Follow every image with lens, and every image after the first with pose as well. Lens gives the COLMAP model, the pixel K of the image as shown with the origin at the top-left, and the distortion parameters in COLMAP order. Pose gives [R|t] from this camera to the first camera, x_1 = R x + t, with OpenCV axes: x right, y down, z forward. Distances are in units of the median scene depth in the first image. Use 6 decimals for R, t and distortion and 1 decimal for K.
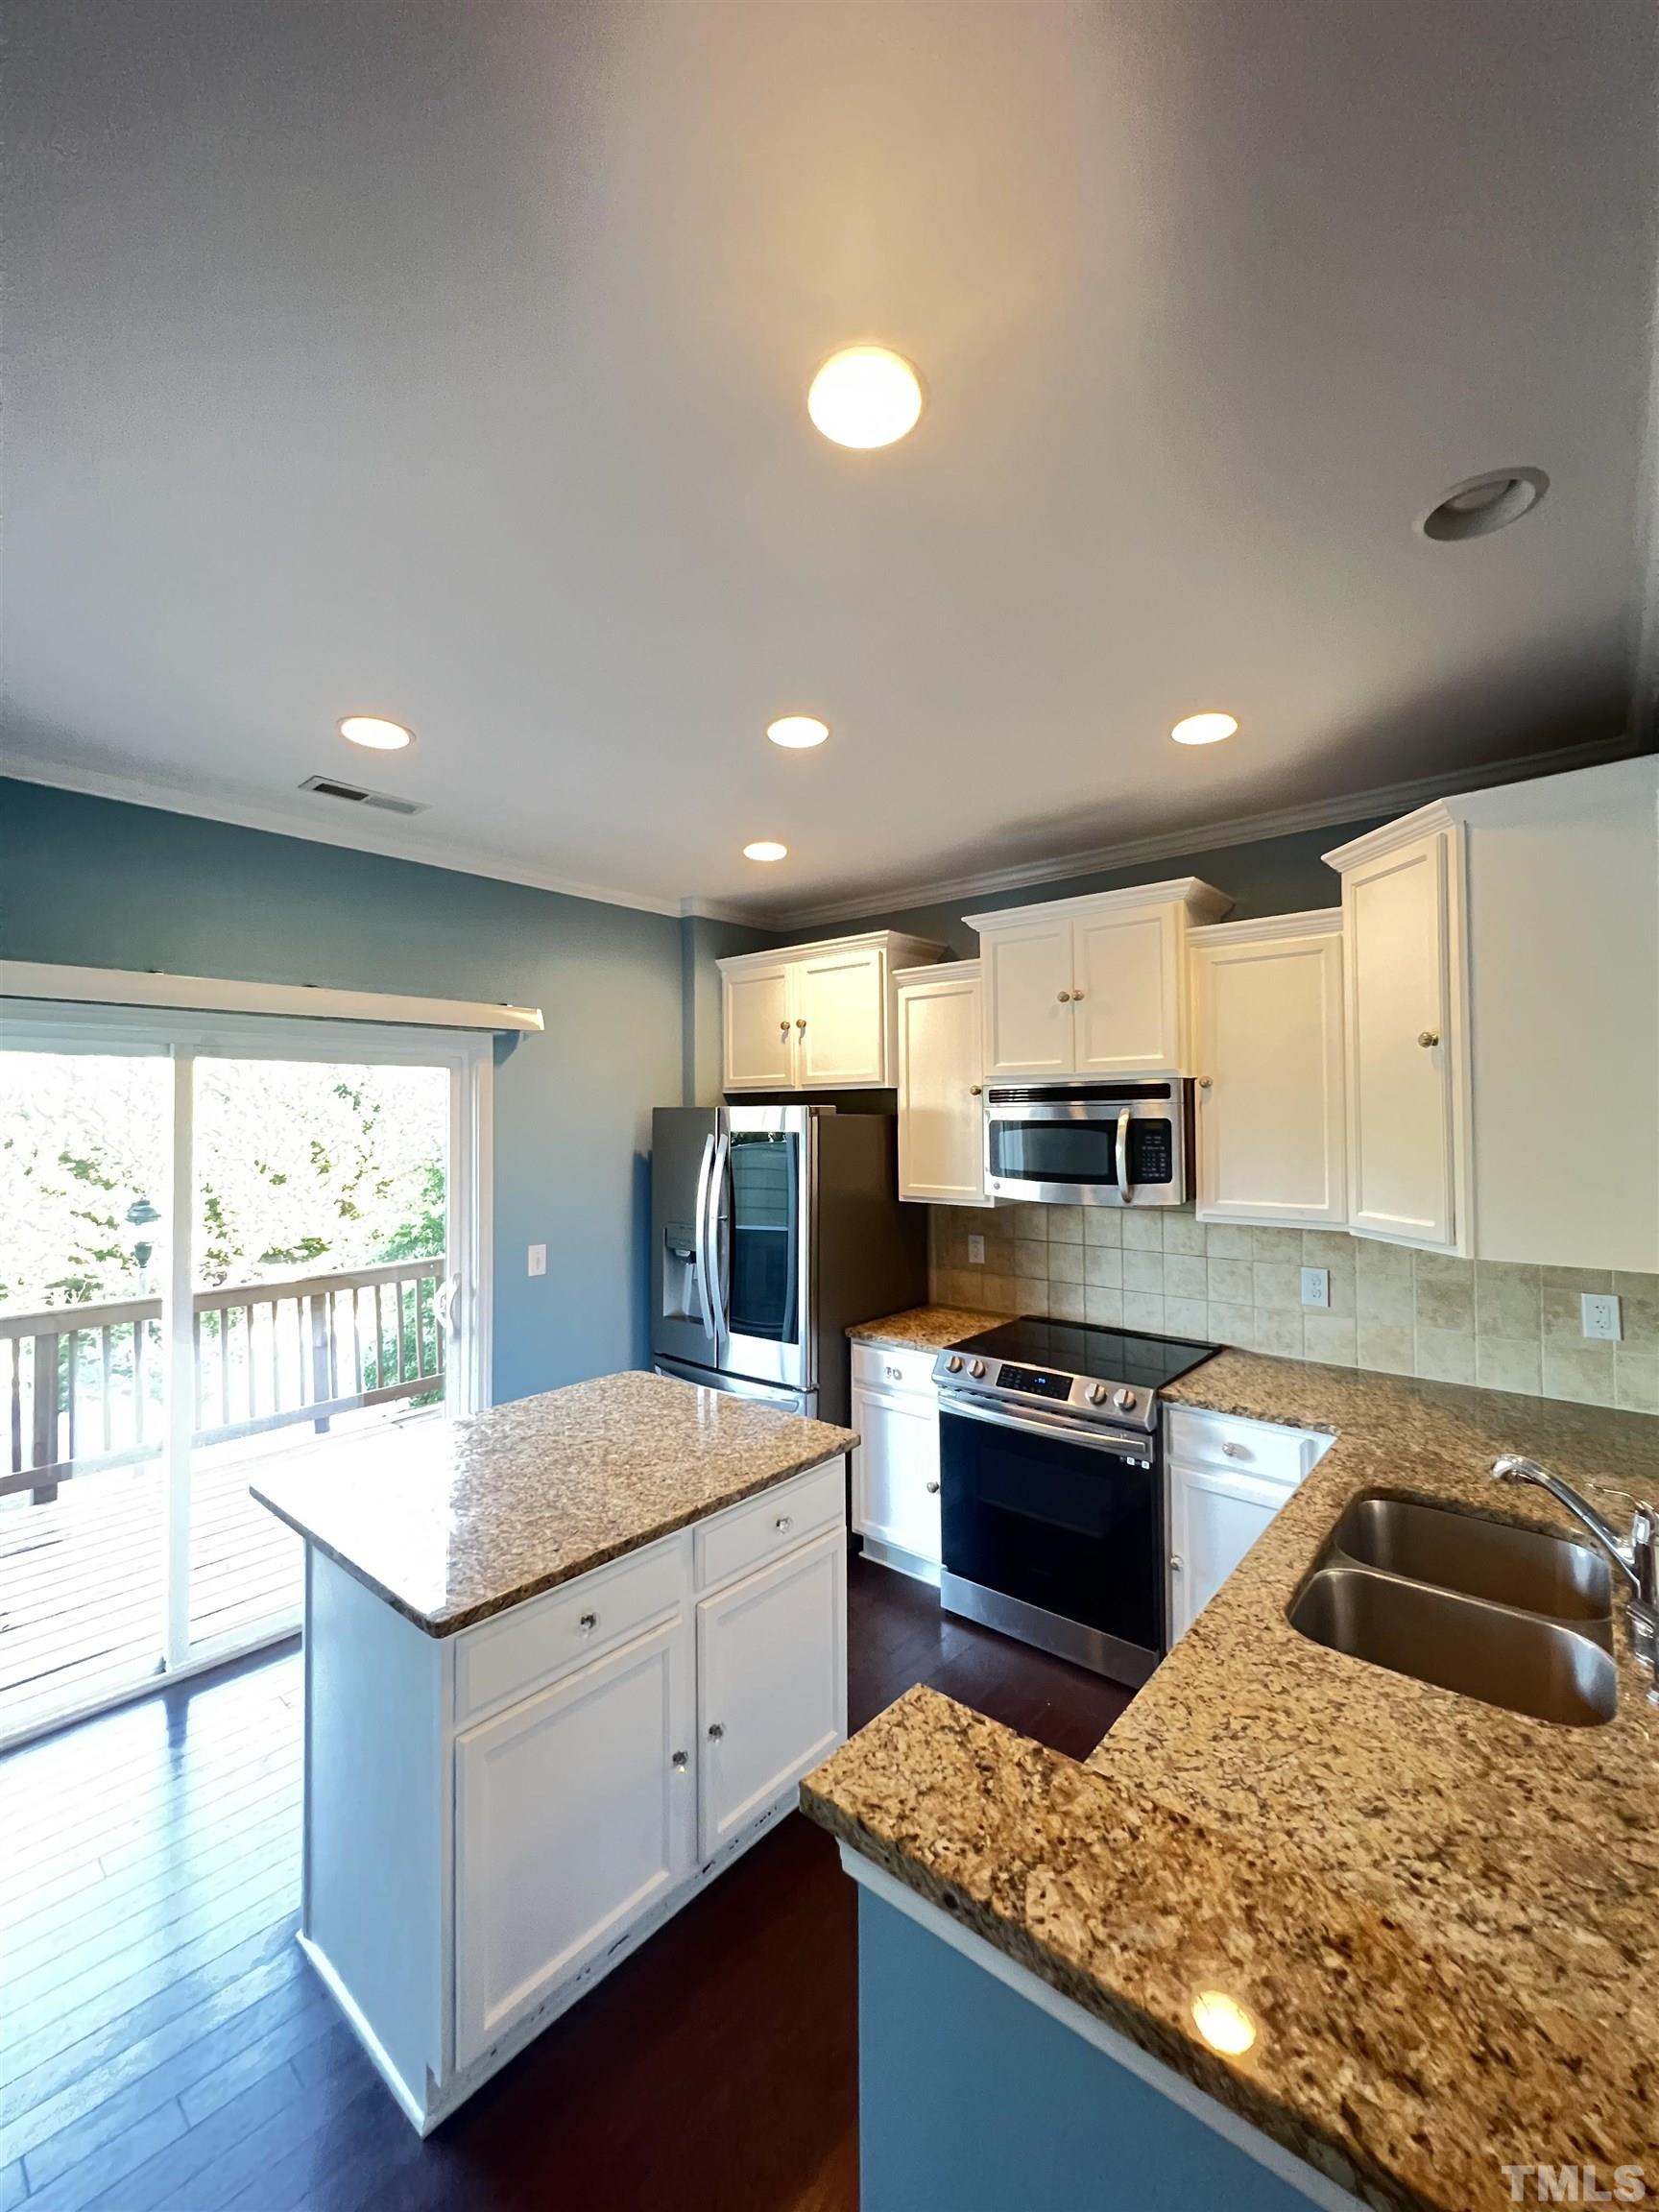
lens RADIAL K [[888.5, 0, 834.2], [0, 888.5, 1101.3], [0, 0, 1]] dist [-0.003967, 0.000933]
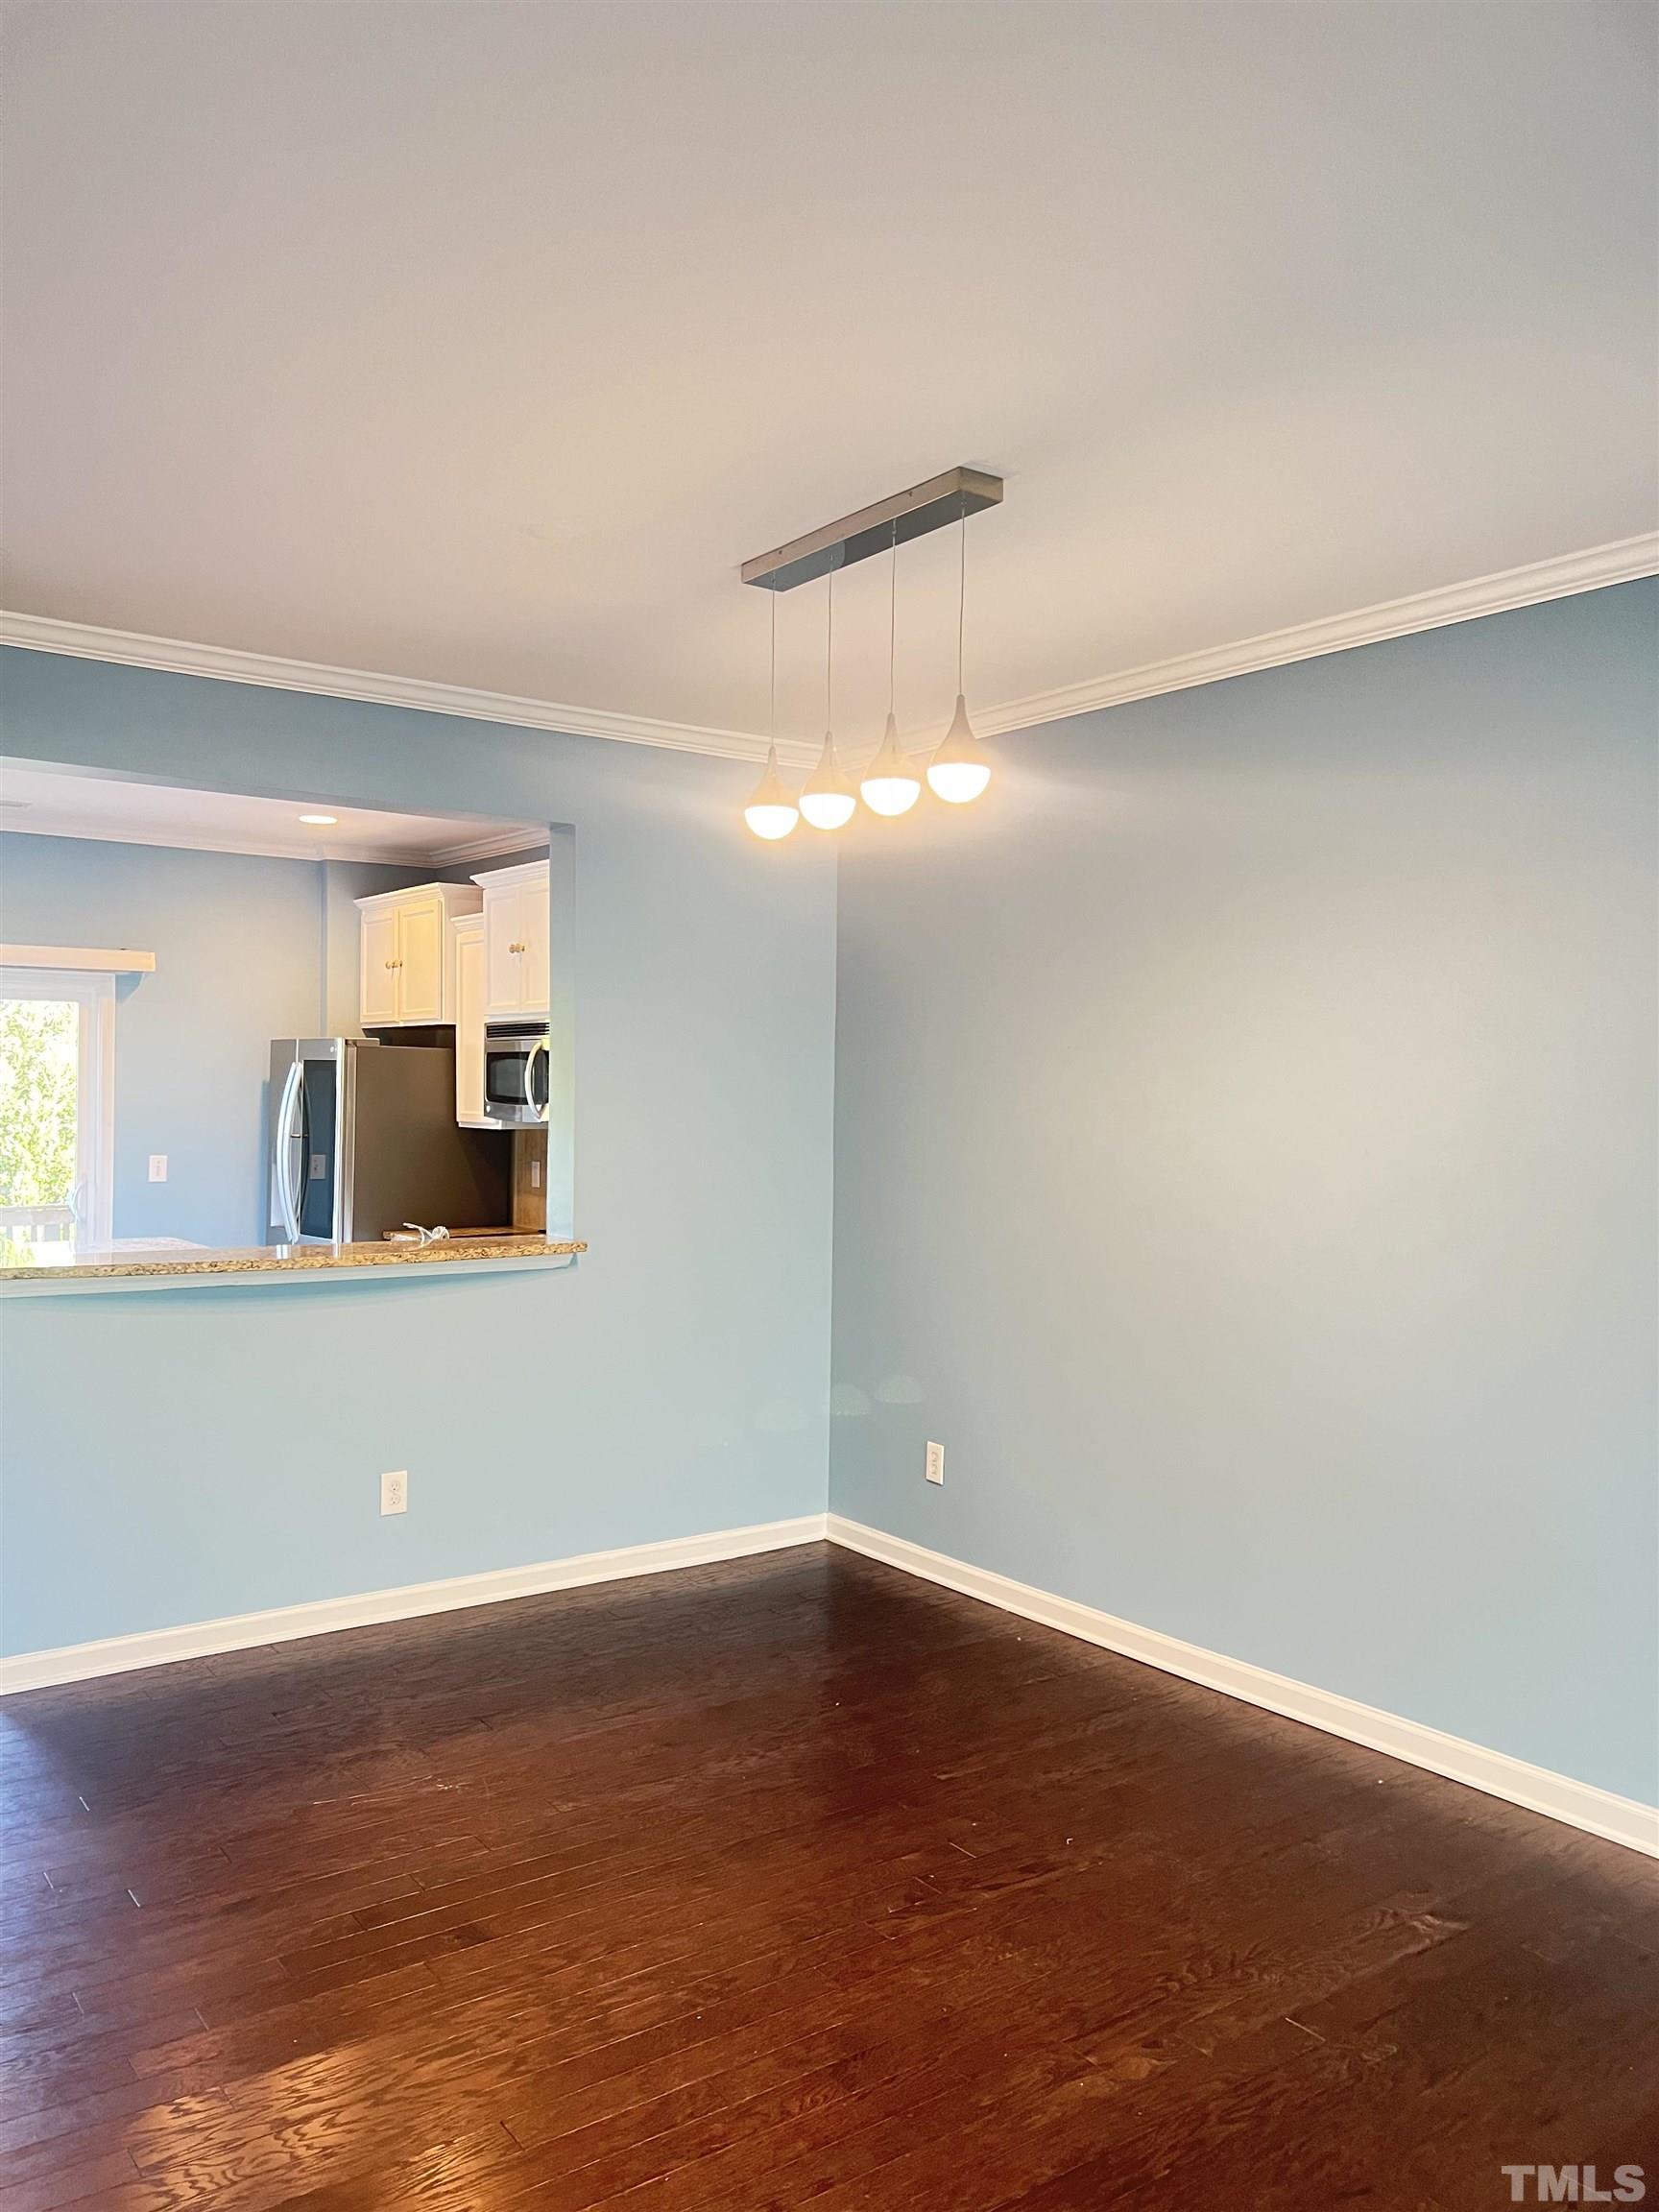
lens RADIAL K [[1656.9, 0, 844.8], [0, 1656.9, 1099.0], [0, 0, 1]] dist [0.050459, -0.067567]
pose [[0.975994, 0.020506, -0.216831, 1.174774], [-0.014966, 0.999519, 0.027158, 0.017385], [0.217284, -0.023261, 0.975831, -1.080652]]
